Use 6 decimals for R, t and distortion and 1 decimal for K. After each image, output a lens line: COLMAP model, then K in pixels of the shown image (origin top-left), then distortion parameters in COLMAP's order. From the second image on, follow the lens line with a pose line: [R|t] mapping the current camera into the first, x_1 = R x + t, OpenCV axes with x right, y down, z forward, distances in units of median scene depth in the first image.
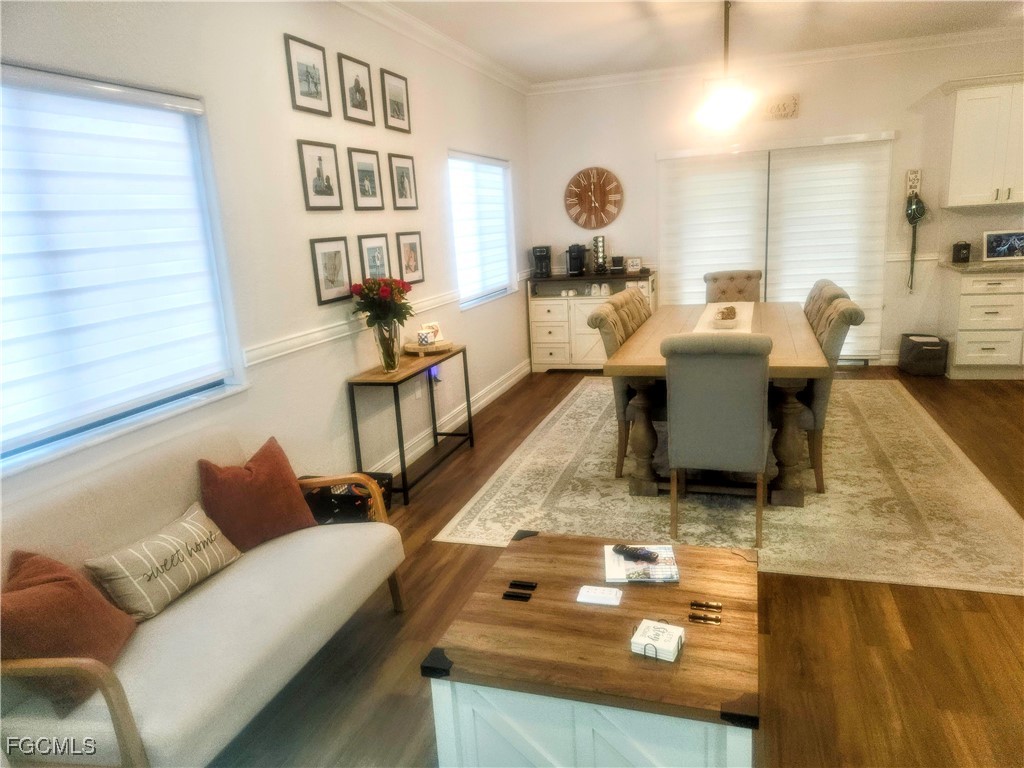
lens RADIAL K [[707.8, 0, 512.0], [0, 707.8, 384.0], [0, 0, 1]] dist [0.097233, -0.104906]
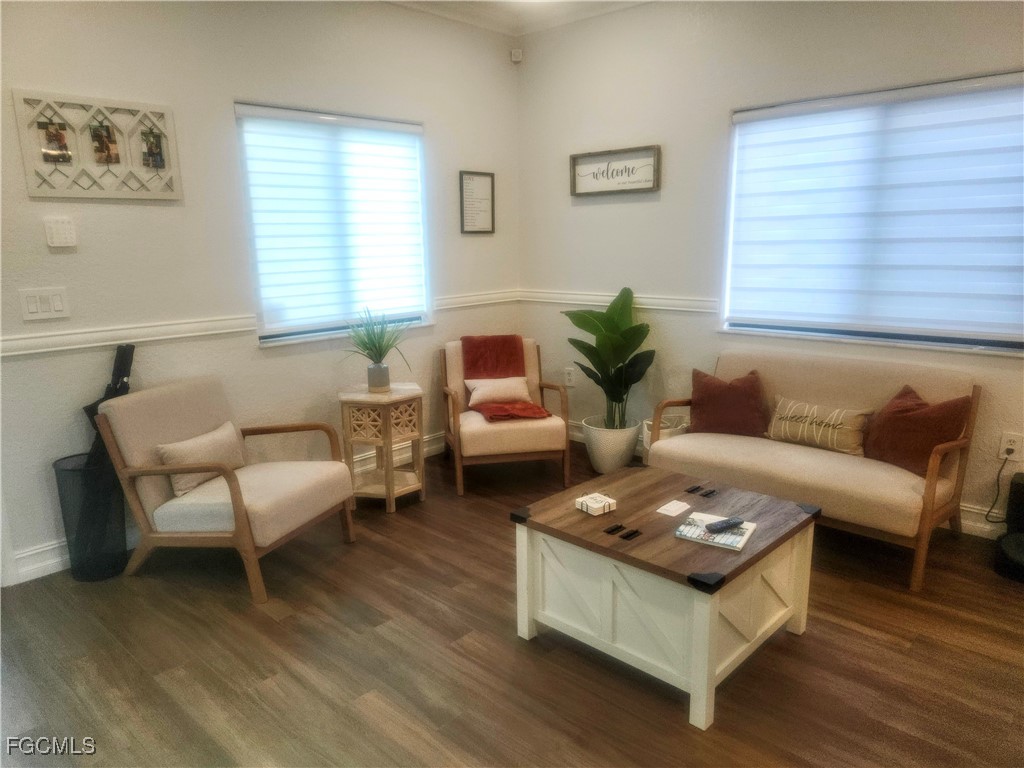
lens RADIAL K [[707.8, 0, 512.0], [0, 707.8, 384.0], [0, 0, 1]] dist [0.097233, -0.104906]
pose [[-0.425937, 0.251377, -0.869130, 1.113983], [-0.161743, 0.923996, 0.346511, -0.257982], [0.890178, 0.288168, -0.352905, 0.976780]]
